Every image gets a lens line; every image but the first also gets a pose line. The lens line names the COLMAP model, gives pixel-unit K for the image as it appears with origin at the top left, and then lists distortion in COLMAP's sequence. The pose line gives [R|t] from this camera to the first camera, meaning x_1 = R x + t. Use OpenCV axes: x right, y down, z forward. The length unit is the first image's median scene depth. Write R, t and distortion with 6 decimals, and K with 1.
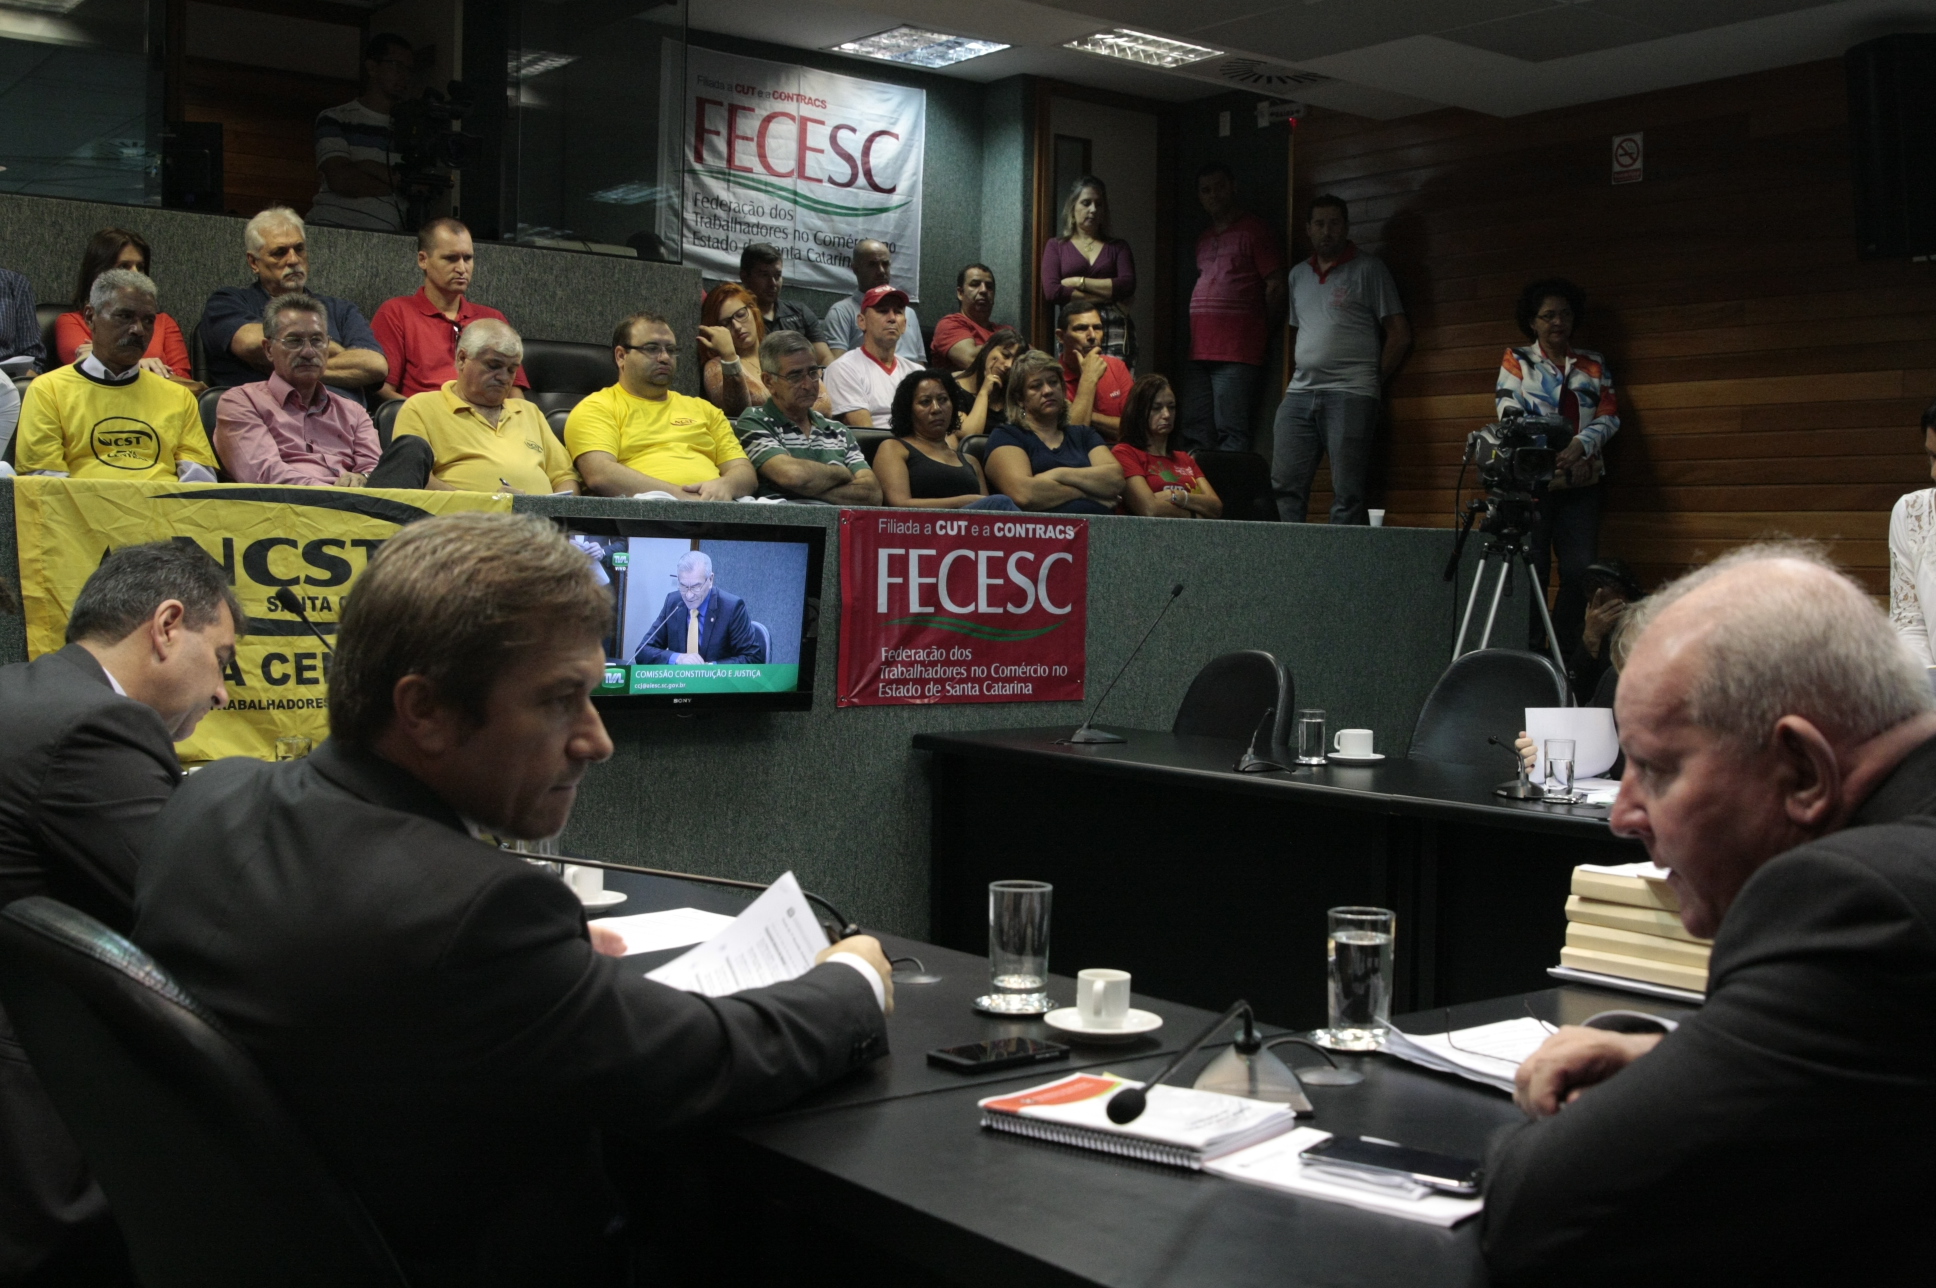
lens RADIAL K [[2260.9, 0, 969.2], [0, 2260.9, 646.4], [0, 0, 1]] dist [-0.014200, 0.000000]
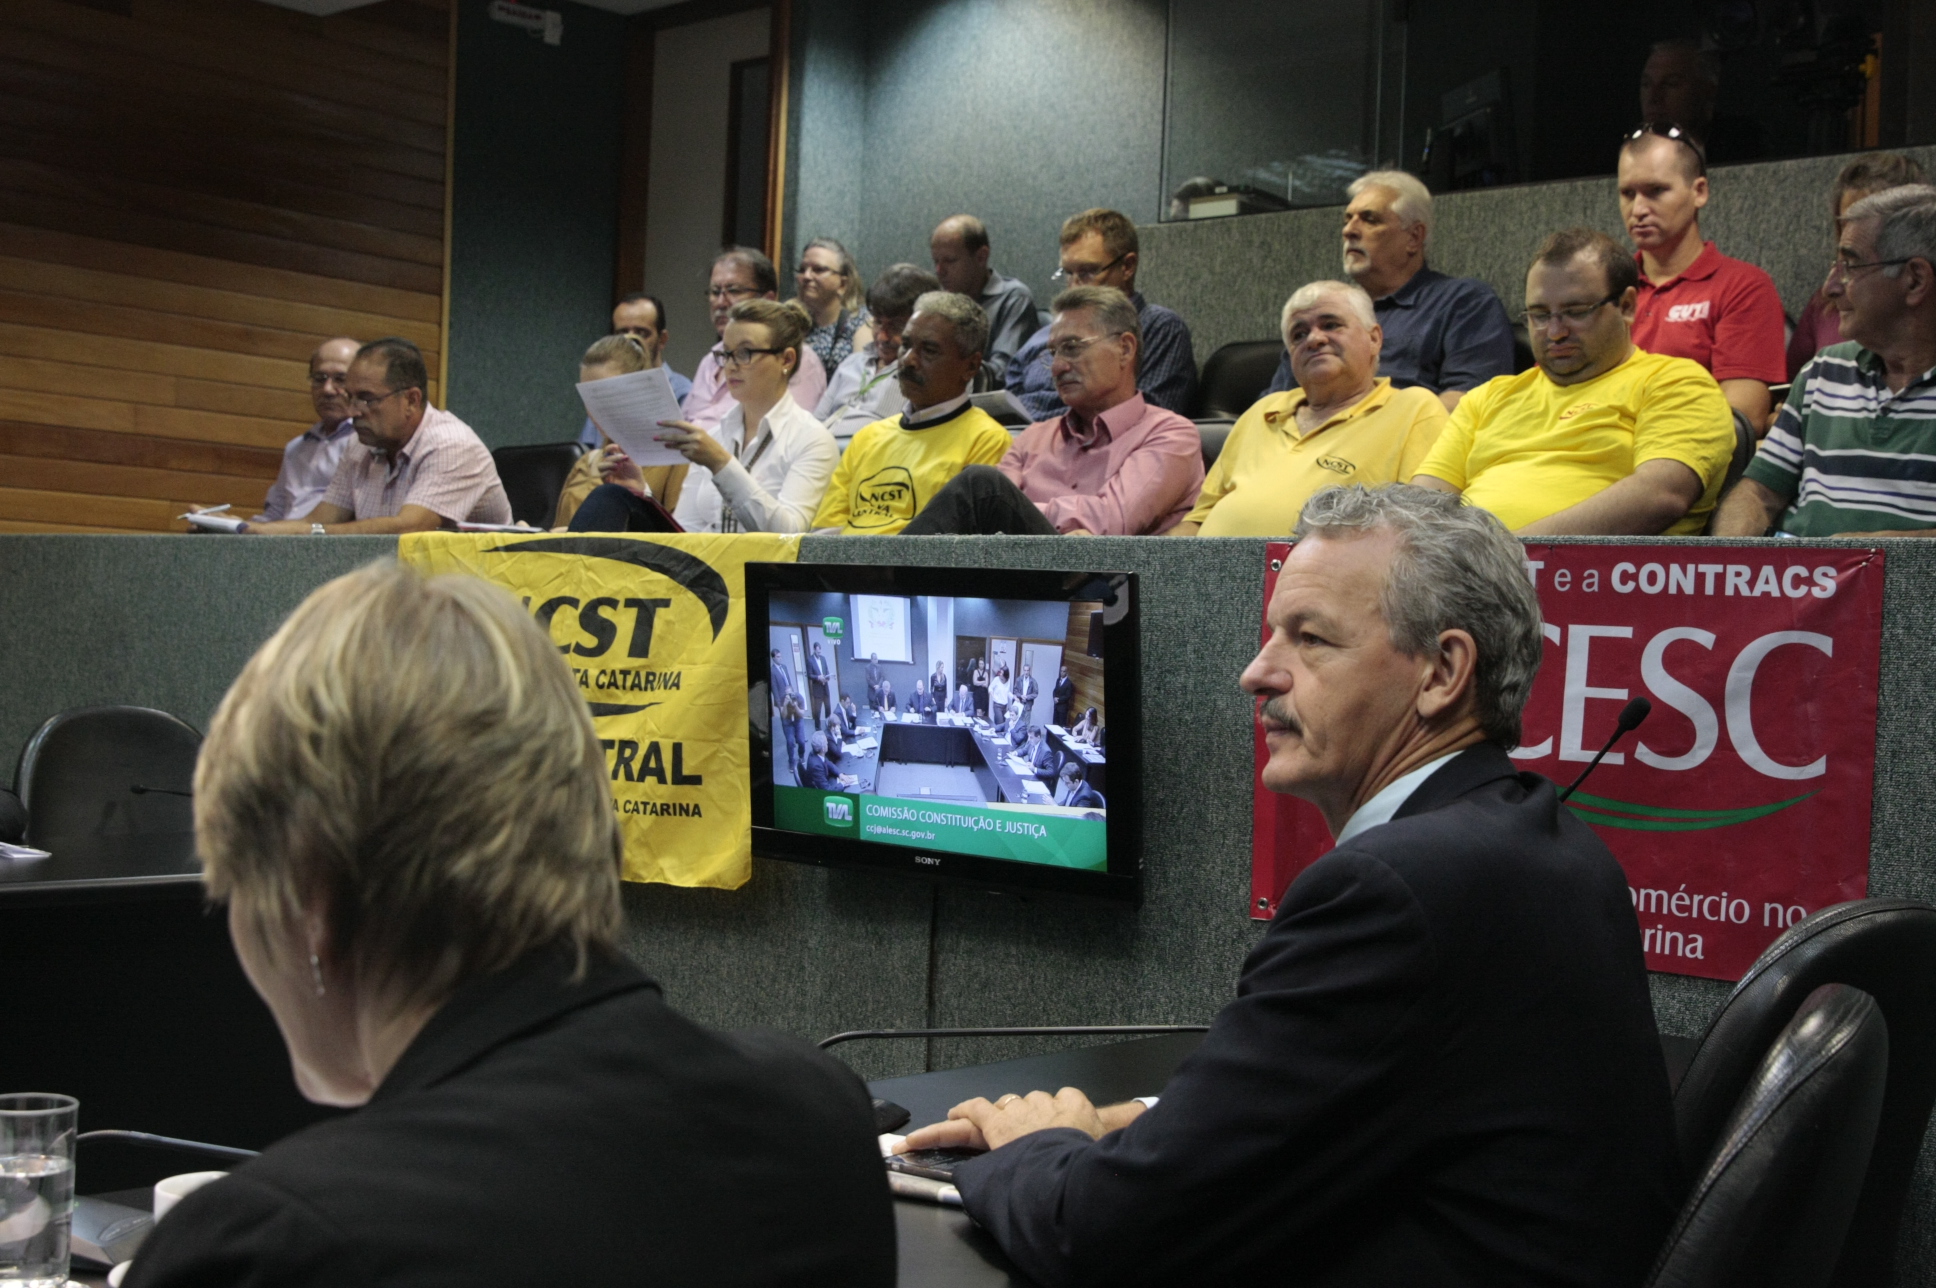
lens RADIAL K [[2453.6, 0, 969.6], [0, 2453.6, 639.2], [0, 0, 1]] dist [-0.042707, 0.000000]
pose [[0.170586, -0.008000, -0.985310, 0.465573], [-0.073656, 0.997066, -0.020847, -0.019958], [0.982586, 0.076131, 0.169496, 0.791759]]
